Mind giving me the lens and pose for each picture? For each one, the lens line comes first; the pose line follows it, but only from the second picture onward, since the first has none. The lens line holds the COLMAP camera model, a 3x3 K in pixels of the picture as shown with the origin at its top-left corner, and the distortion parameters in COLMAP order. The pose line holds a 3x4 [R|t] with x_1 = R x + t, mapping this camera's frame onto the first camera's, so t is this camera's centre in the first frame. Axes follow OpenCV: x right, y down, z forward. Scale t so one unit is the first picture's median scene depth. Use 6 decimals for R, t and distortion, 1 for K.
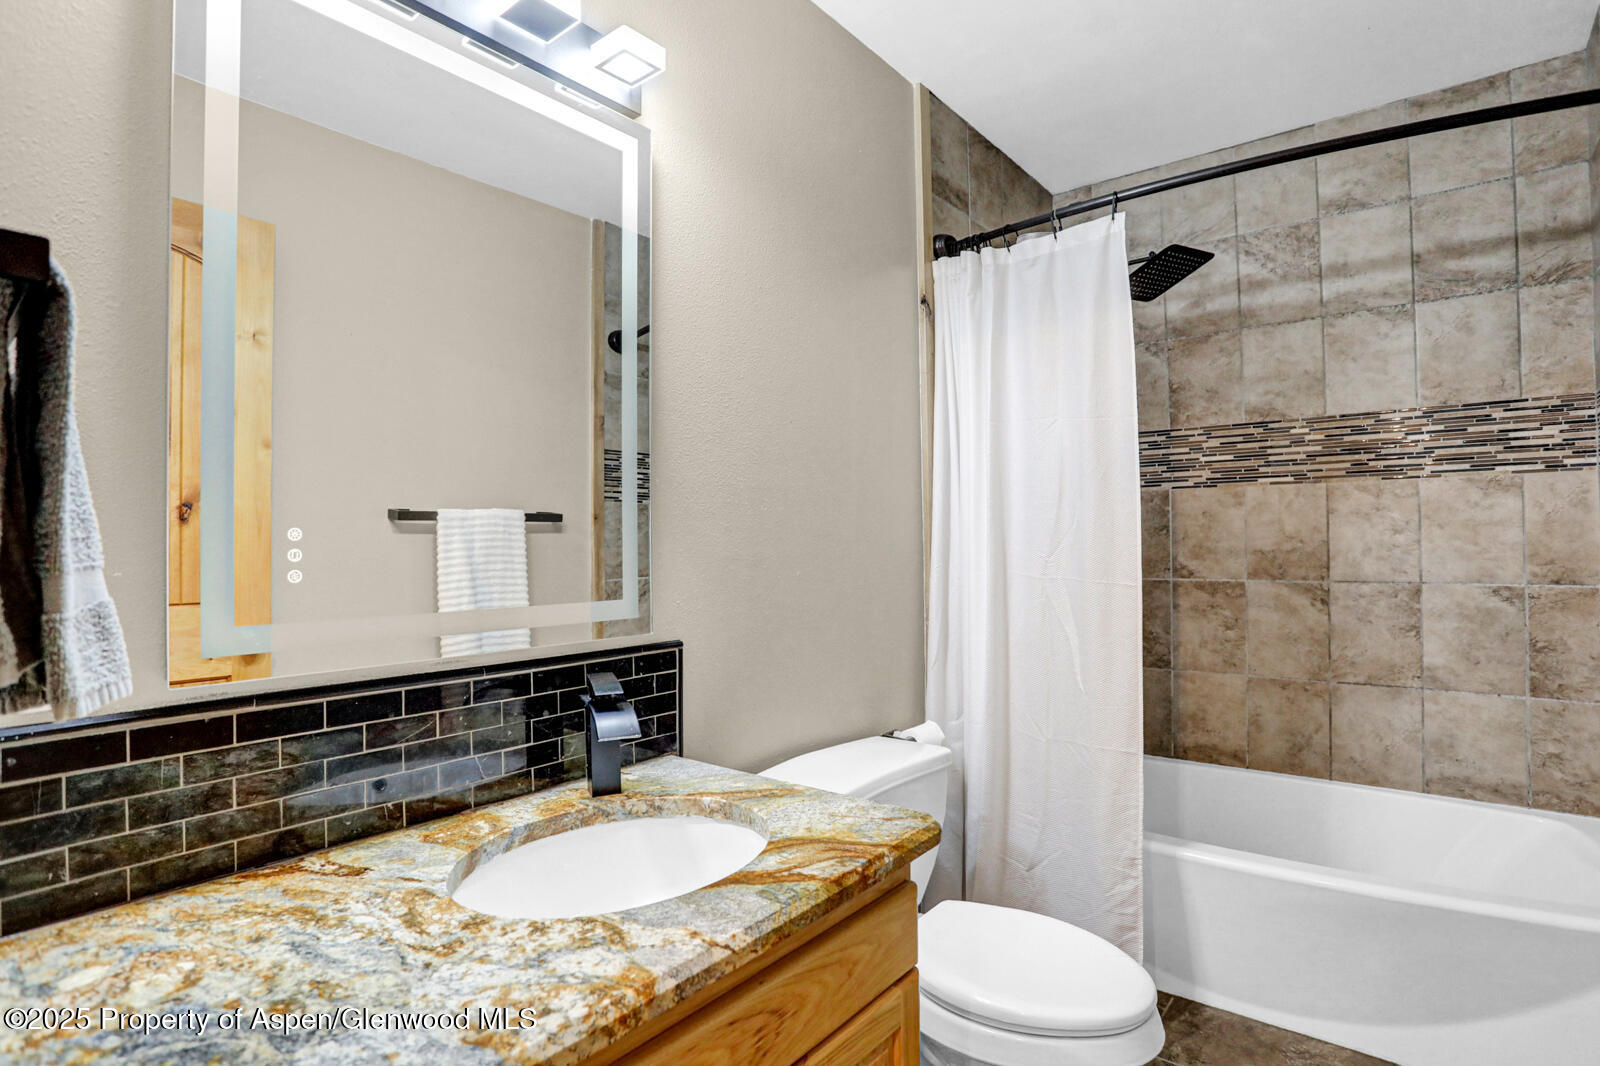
lens RADIAL K [[798.8, 0, 800.0], [0, 798.8, 533.0], [0, 0, 1]] dist [-0.076858, 0.032685]
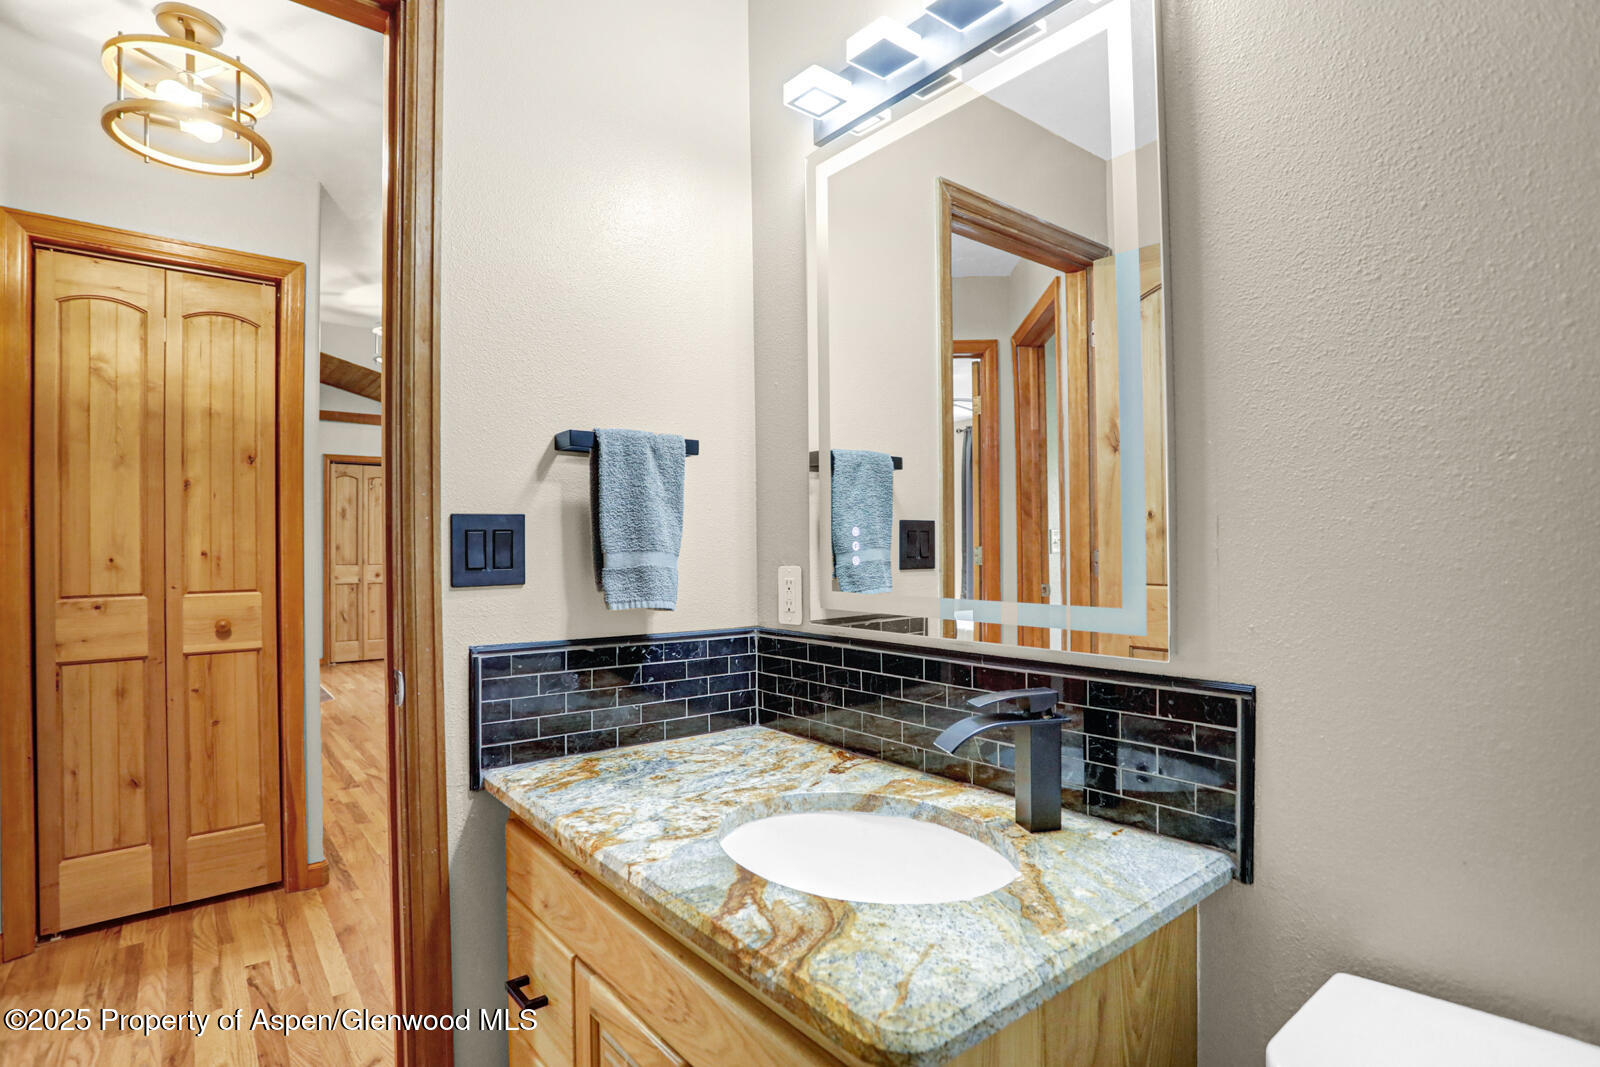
lens RADIAL K [[798.8, 0, 800.0], [0, 798.8, 533.5], [0, 0, 1]] dist [-0.076858, 0.032685]
pose [[-0.206964, -0.001280, -0.978348, 0.894611], [0.023687, 0.999699, -0.006319, 0.013675], [0.978062, -0.024482, -0.206872, 1.305899]]
